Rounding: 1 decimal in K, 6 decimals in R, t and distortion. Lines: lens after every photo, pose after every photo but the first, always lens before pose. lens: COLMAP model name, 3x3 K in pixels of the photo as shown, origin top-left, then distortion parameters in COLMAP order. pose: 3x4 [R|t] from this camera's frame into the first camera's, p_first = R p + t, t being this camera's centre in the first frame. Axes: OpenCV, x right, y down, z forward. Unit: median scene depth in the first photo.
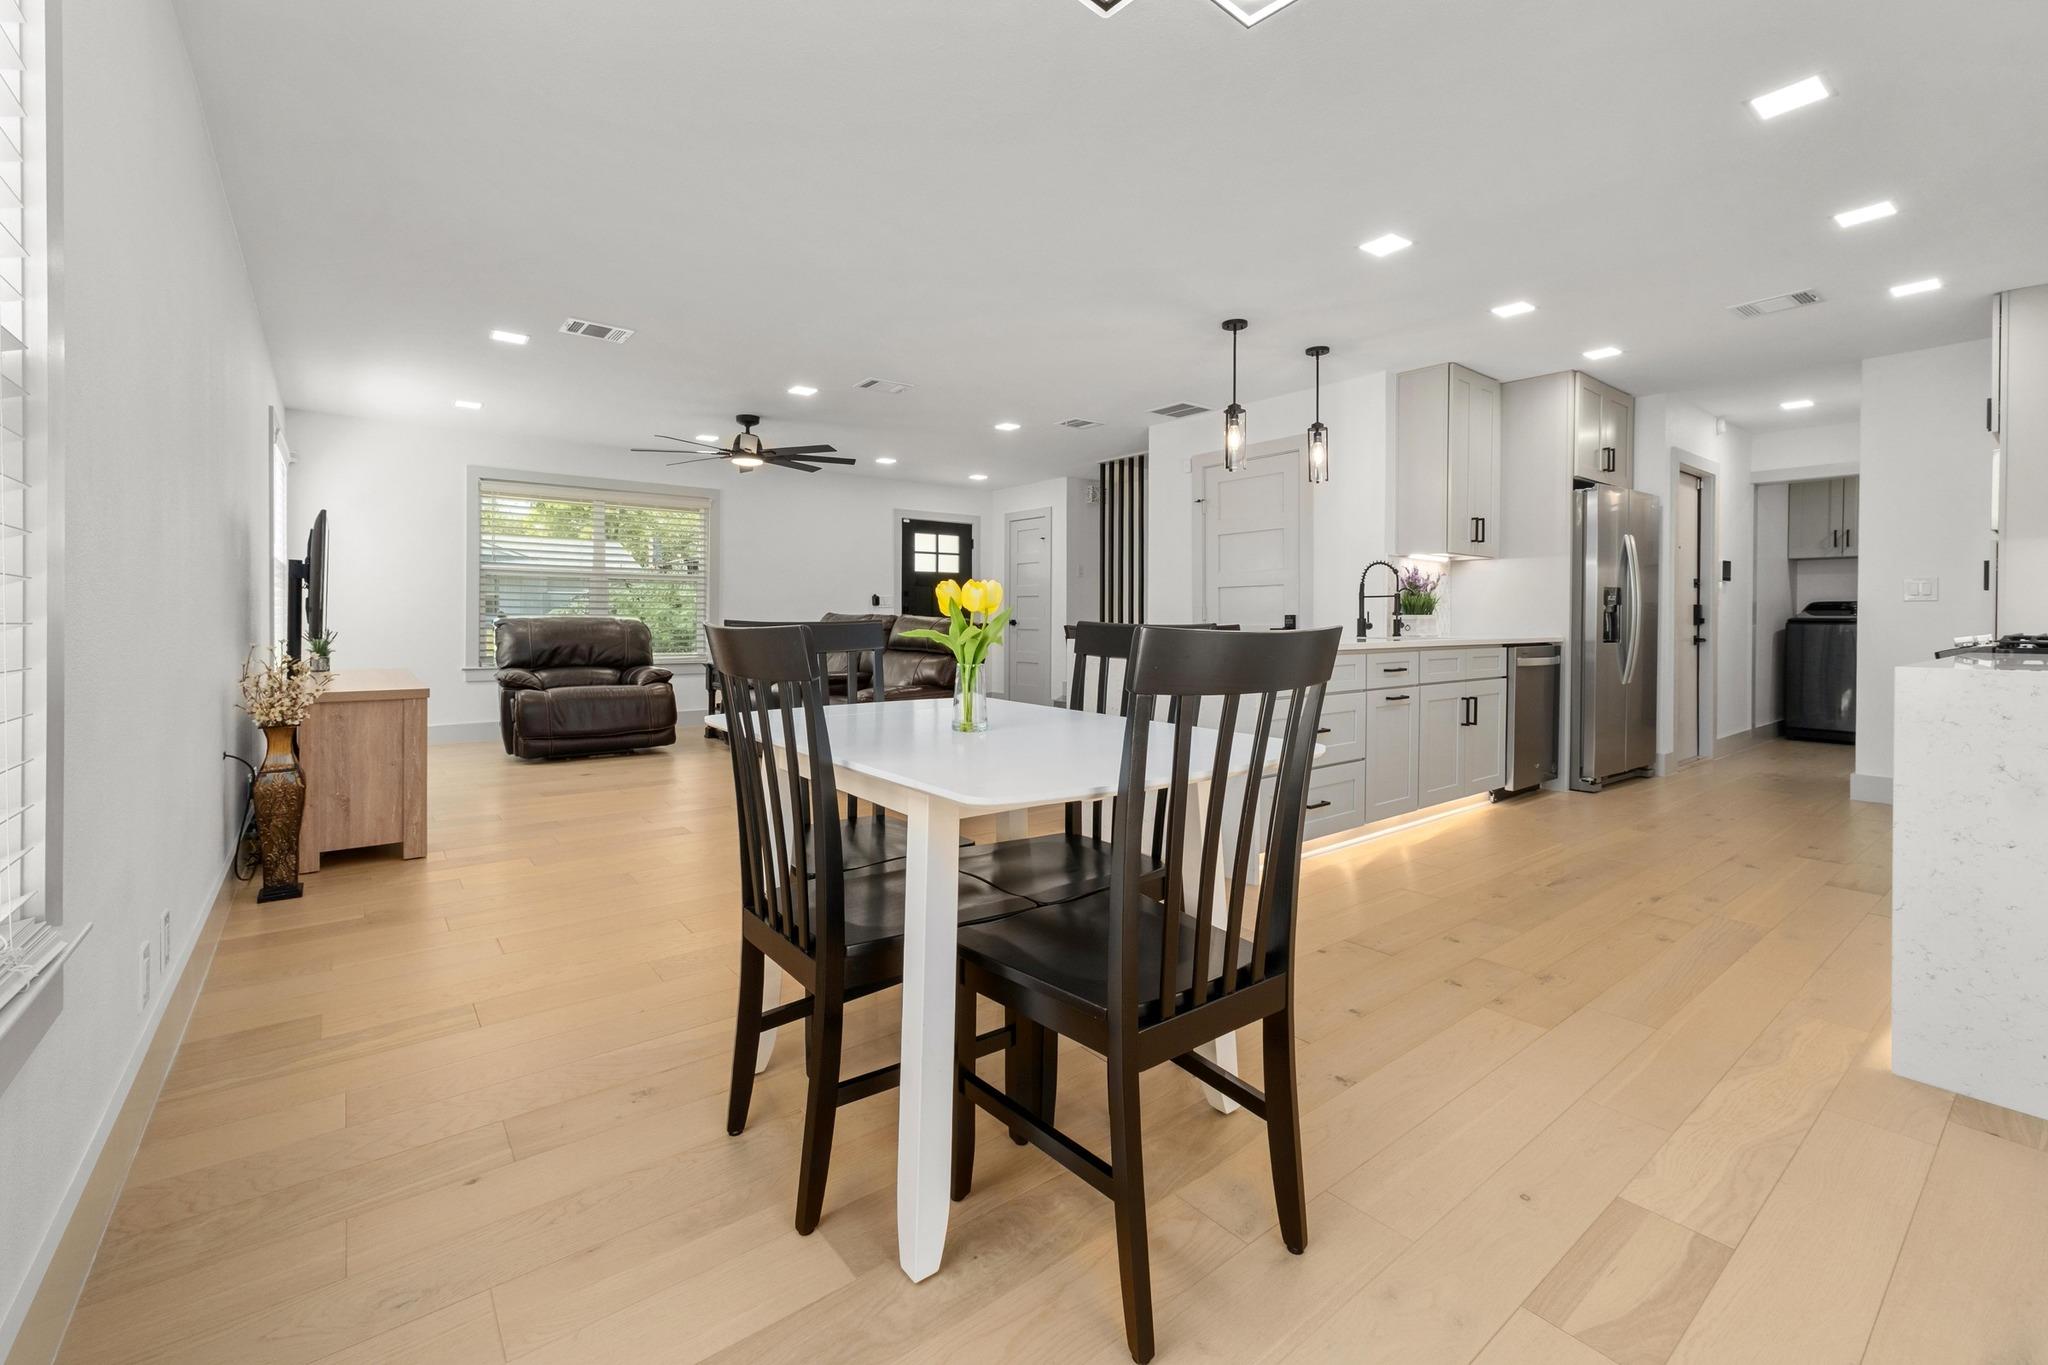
lens RADIAL K [[856.7, 0, 1023.3], [0, 856.7, 628.0], [0, 0, 1]] dist [-0.003008, 0.000303]
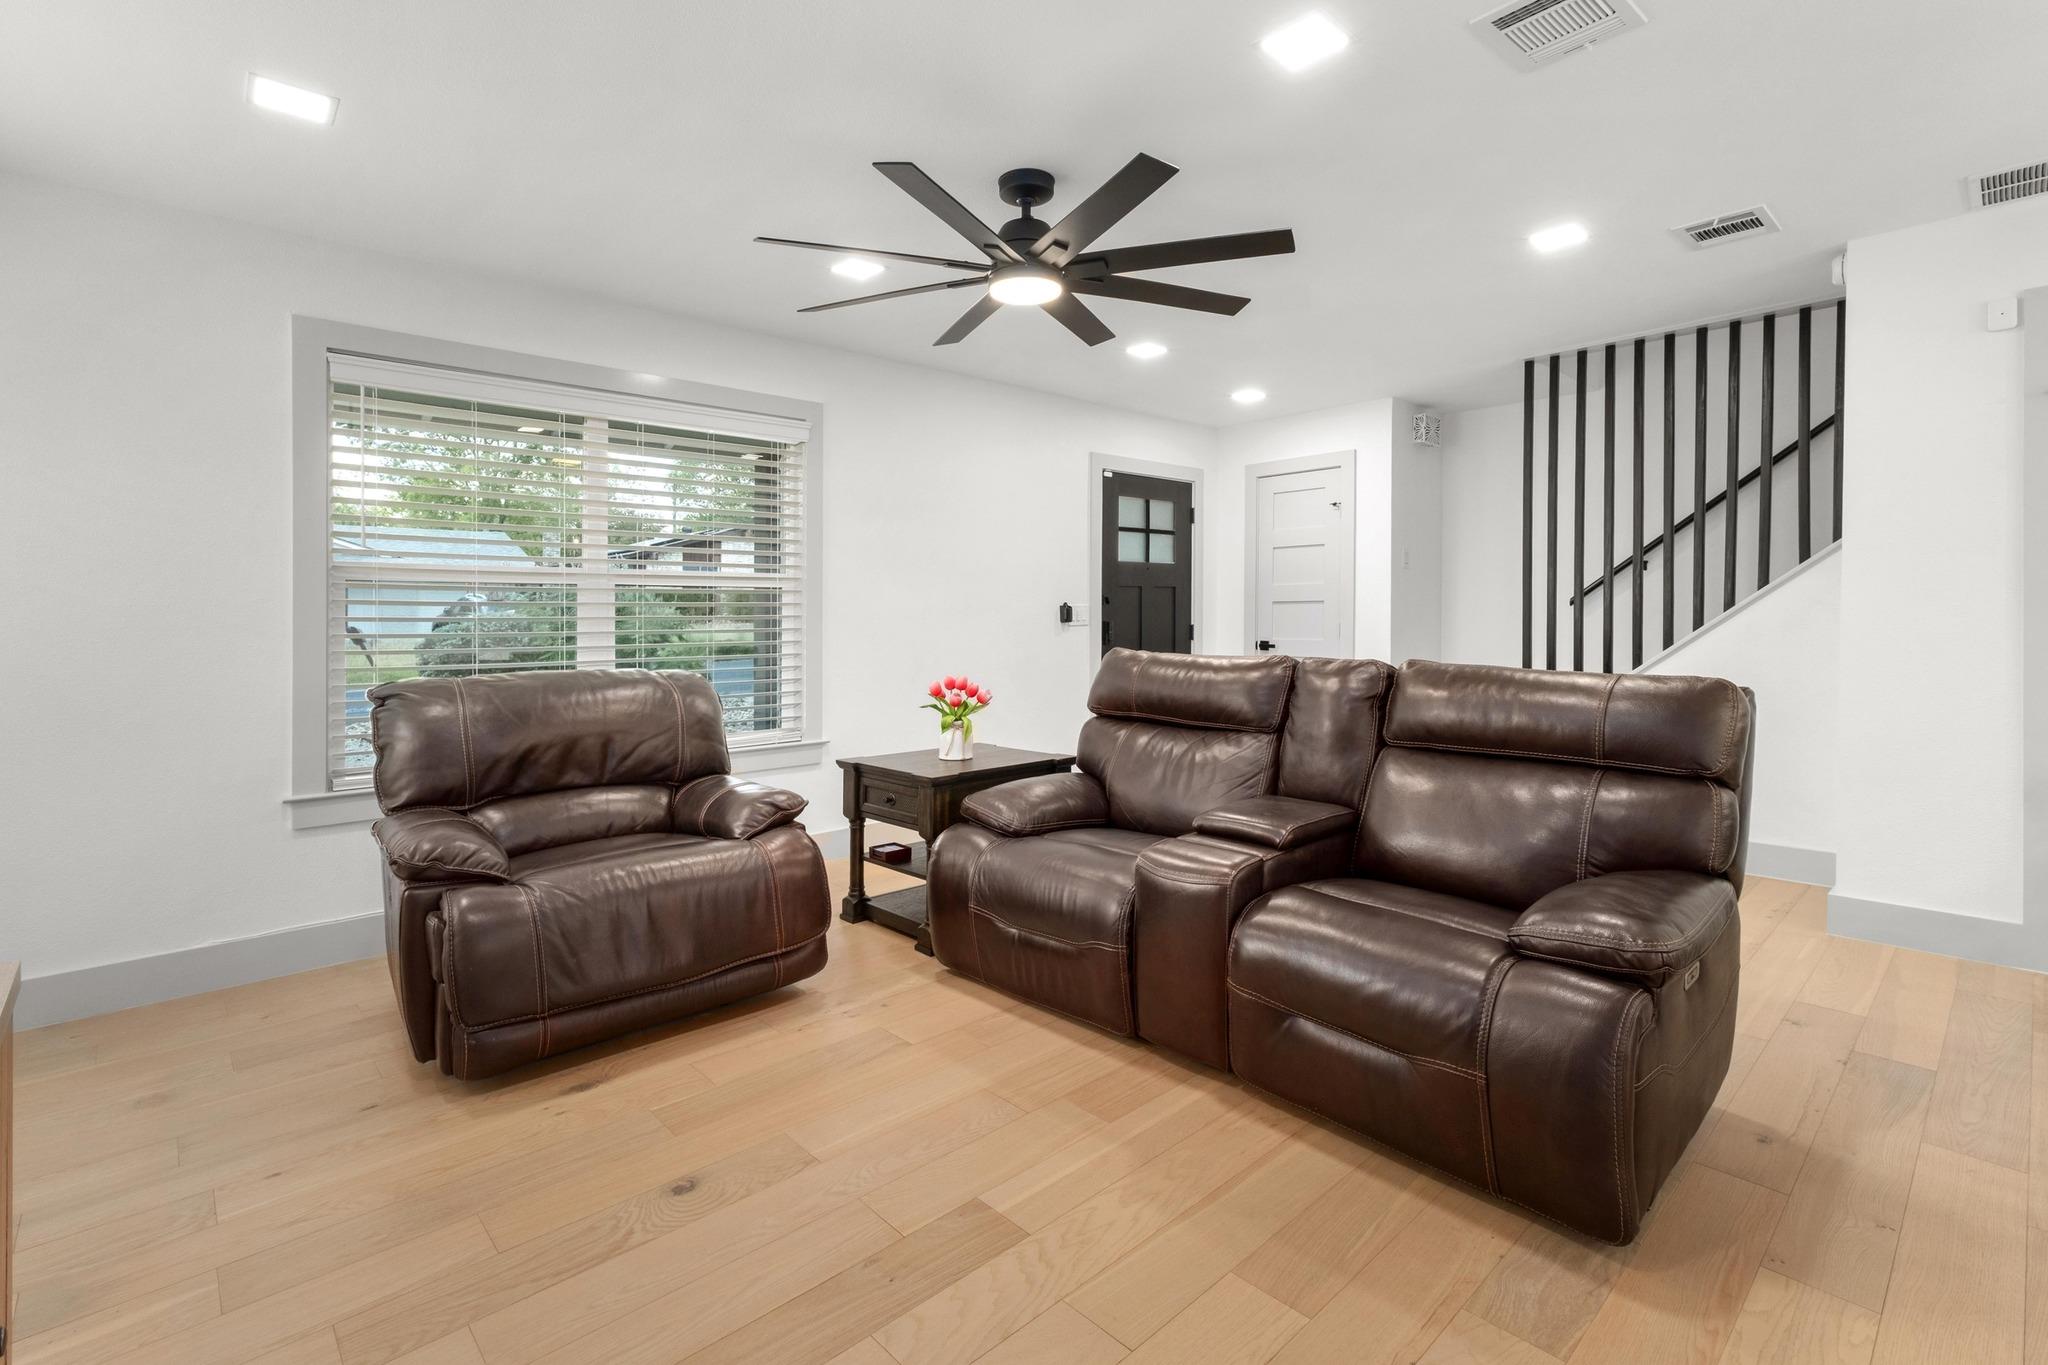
lens RADIAL K [[953.3, 0, 1042.0], [0, 953.3, 624.2], [0, 0, 1]] dist [0.003999, 0.000380]
pose [[0.995650, -0.014238, 0.092080, -0.329608], [0.014618, 0.999887, -0.003454, -0.031239], [-0.092021, 0.004785, 0.995746, 0.502233]]
